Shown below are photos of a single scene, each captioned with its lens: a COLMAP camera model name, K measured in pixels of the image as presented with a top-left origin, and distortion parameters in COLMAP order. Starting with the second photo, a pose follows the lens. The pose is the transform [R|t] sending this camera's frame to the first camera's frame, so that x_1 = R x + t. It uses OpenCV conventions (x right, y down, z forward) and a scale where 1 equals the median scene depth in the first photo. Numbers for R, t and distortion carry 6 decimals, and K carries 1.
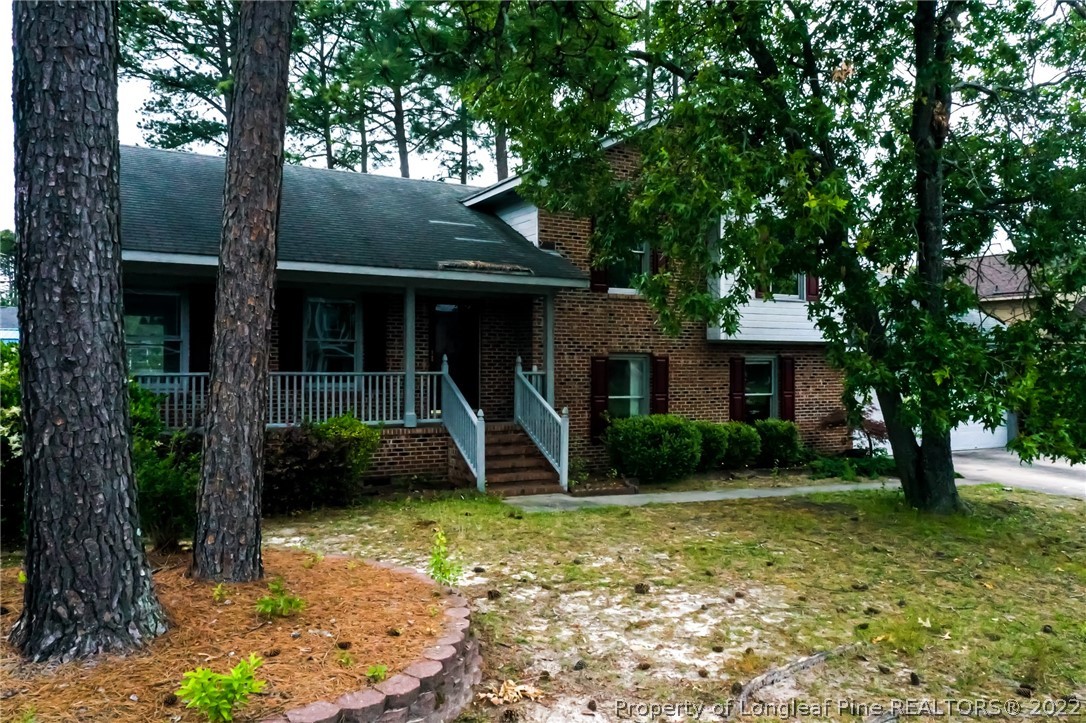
lens RADIAL K [[846.7, 0, 543.0], [0, 846.7, 361.5], [0, 0, 1]] dist [0.009263, 0.005133]
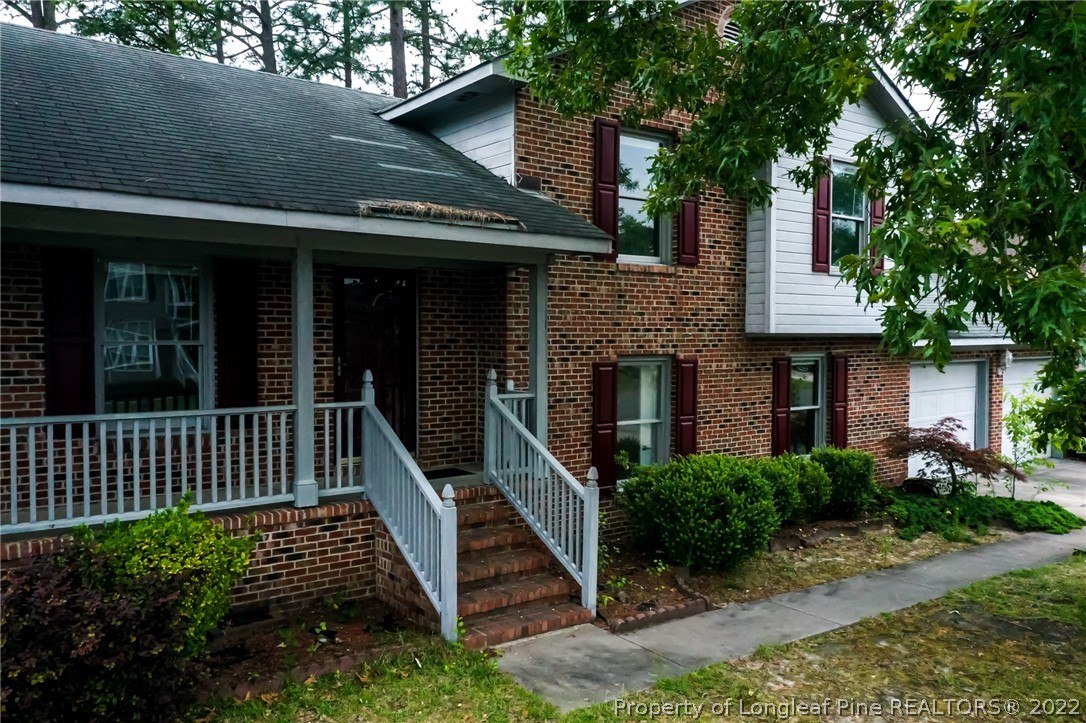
lens RADIAL K [[846.7, 0, 543.0], [0, 846.7, 361.5], [0, 0, 1]] dist [0.009263, 0.005133]
pose [[0.989314, -0.004651, 0.145728, -0.079987], [-0.001213, 0.999194, 0.040124, -0.035394], [-0.145797, -0.039872, 0.988511, 0.416629]]
